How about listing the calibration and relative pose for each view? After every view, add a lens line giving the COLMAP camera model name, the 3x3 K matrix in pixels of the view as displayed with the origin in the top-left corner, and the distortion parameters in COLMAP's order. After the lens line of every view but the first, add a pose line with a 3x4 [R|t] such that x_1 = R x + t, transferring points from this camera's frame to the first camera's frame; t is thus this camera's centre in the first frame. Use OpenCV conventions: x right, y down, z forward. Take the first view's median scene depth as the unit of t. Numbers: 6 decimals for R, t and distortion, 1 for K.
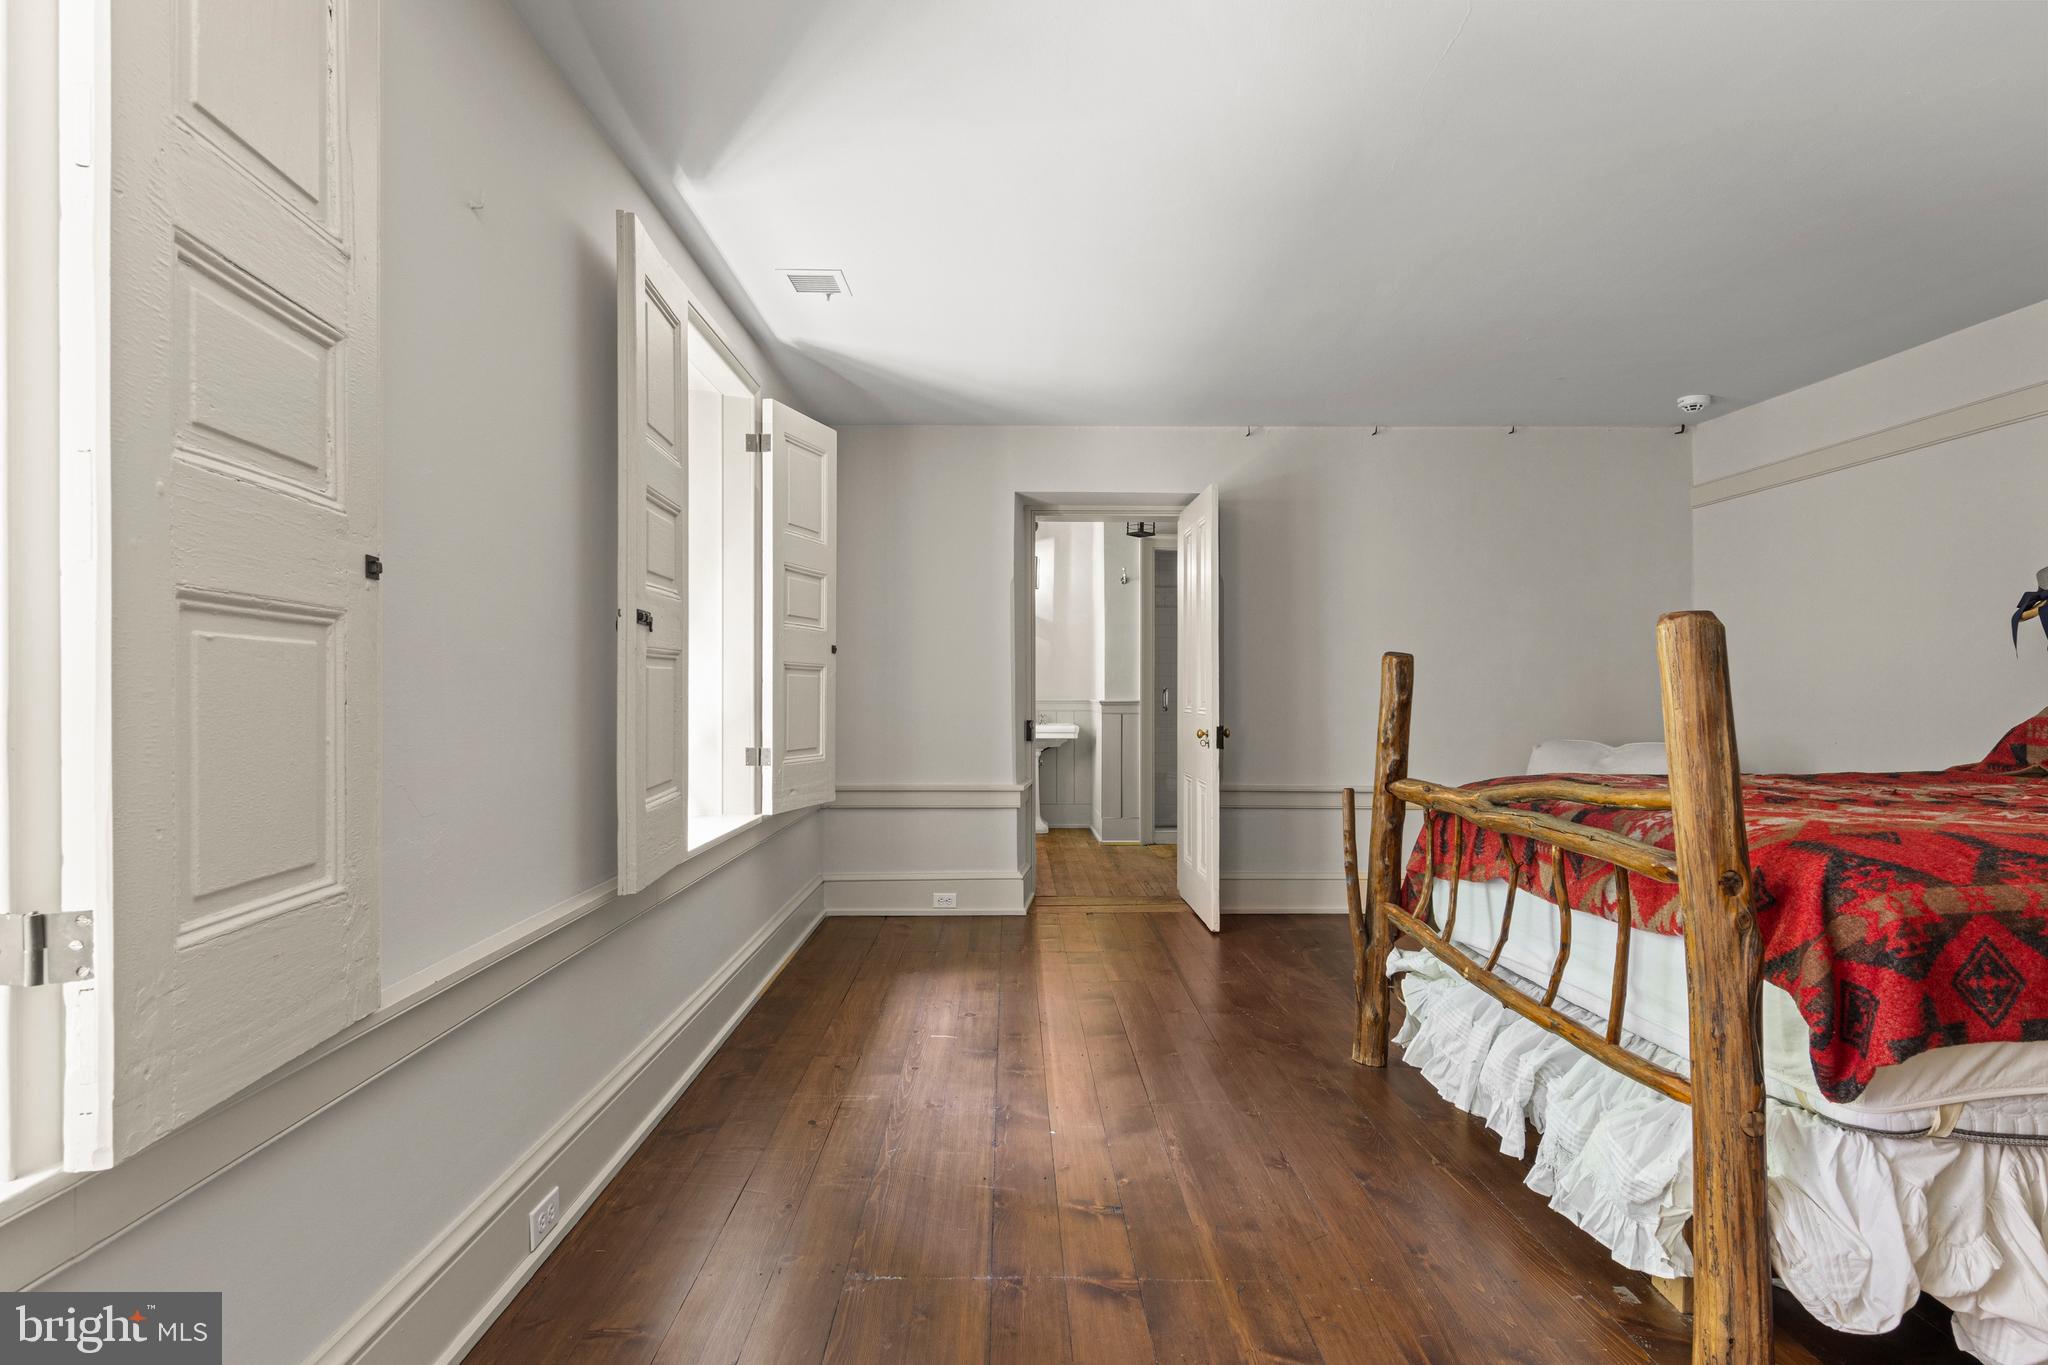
lens RADIAL K [[1057.0, 0, 1020.2], [0, 1057.0, 685.8], [0, 0, 1]] dist [0.020064, 0.000133]
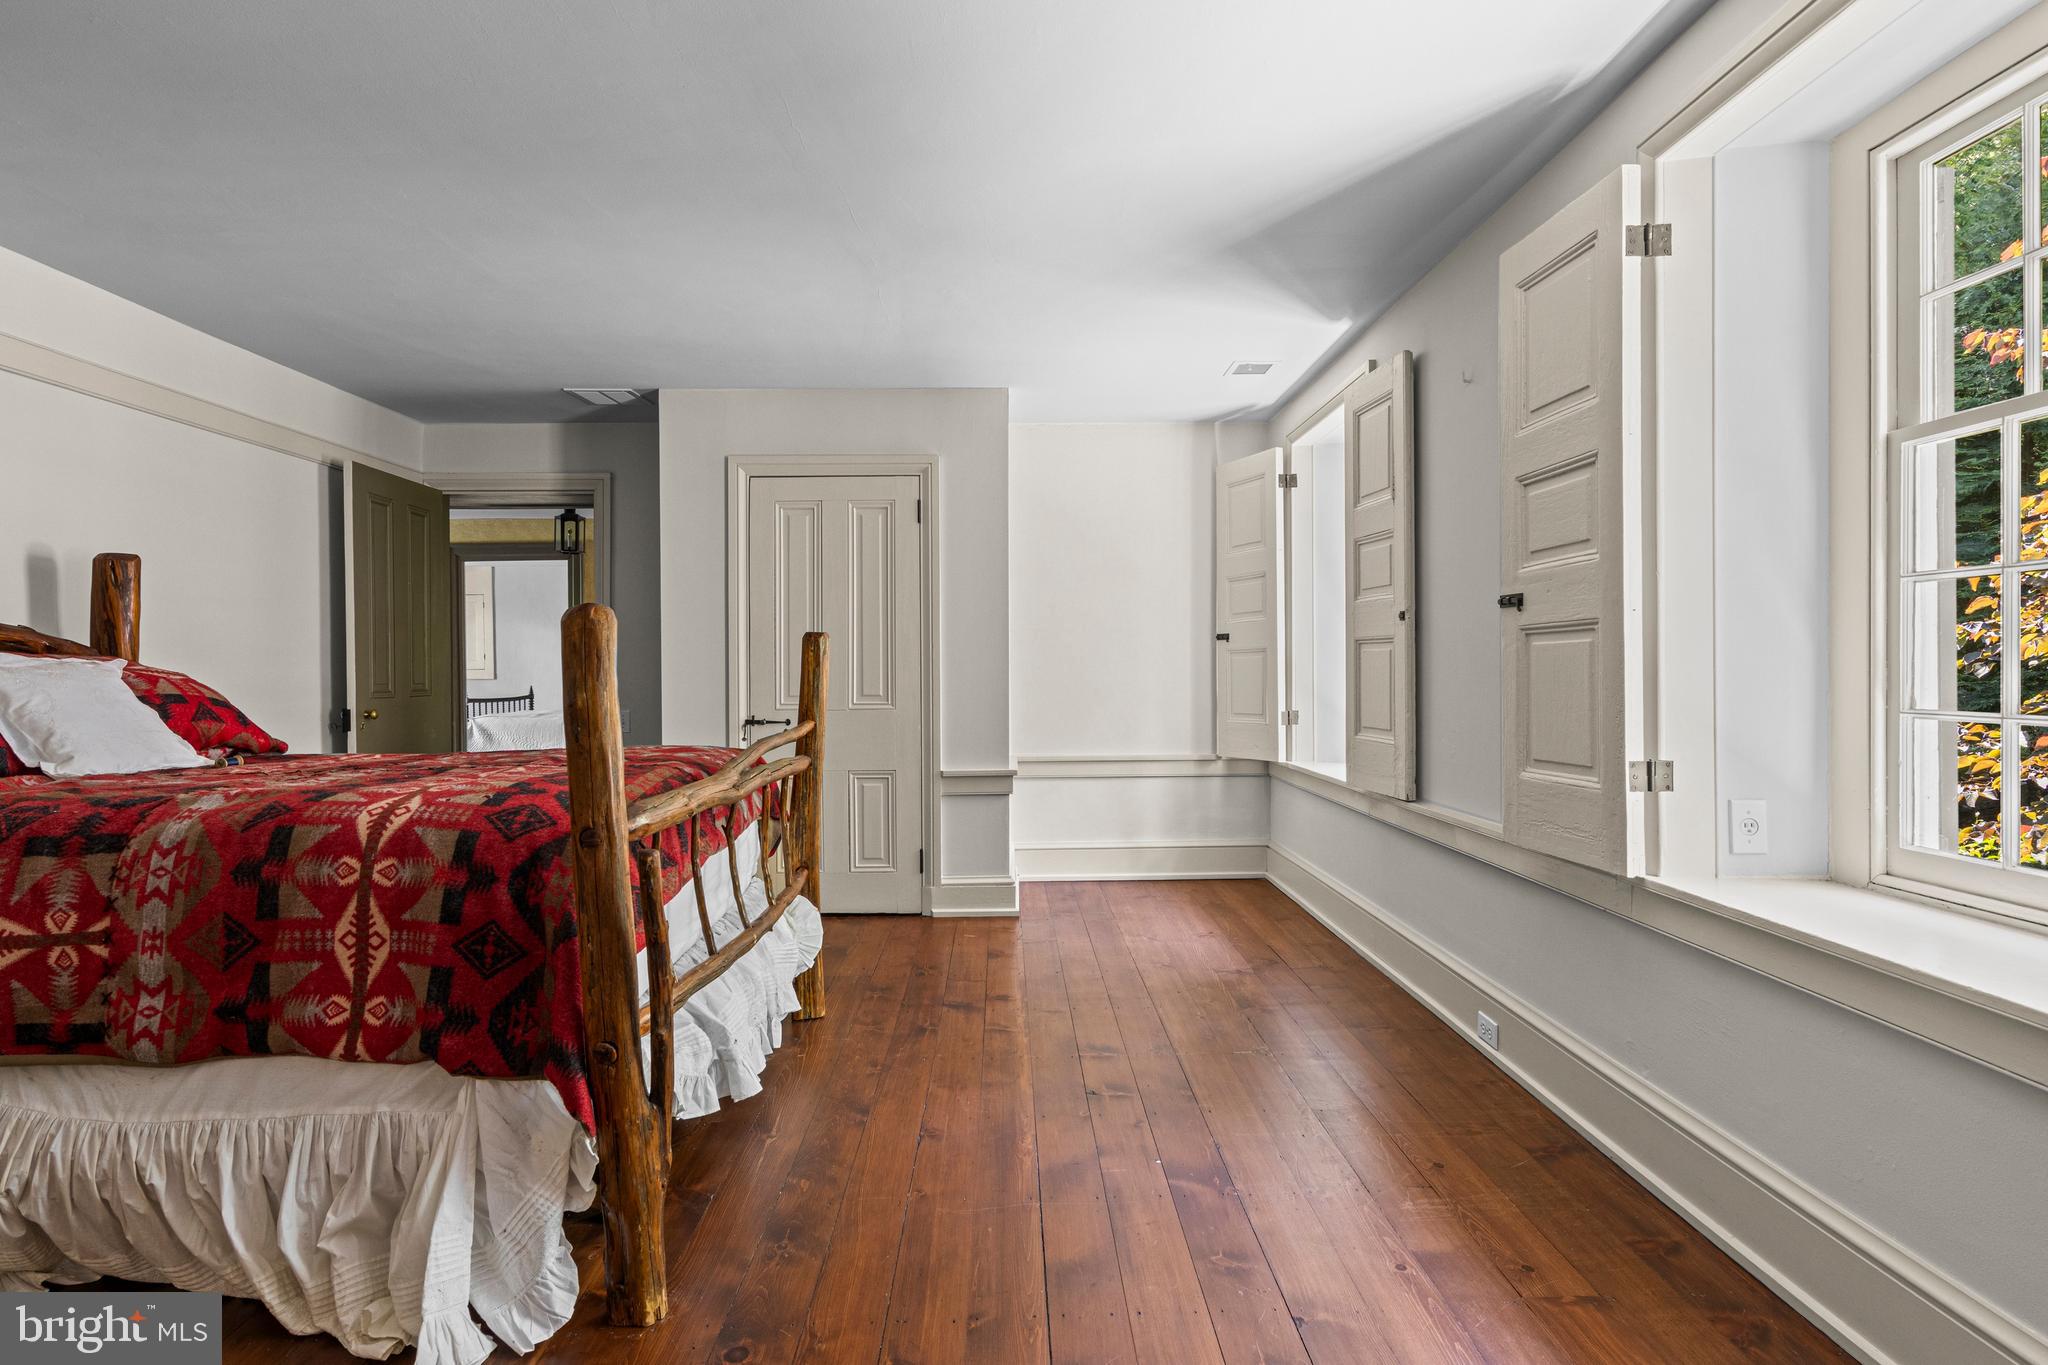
lens RADIAL K [[1057.0, 0, 1019.1], [0, 1057.0, 673.1], [0, 0, 1]] dist [0.020064, 0.000133]
pose [[-0.999950, 0.009718, 0.002178, 0.136721], [0.009713, 0.999950, -0.002324, 0.009025], [-0.002200, -0.002303, -0.999995, 1.831802]]
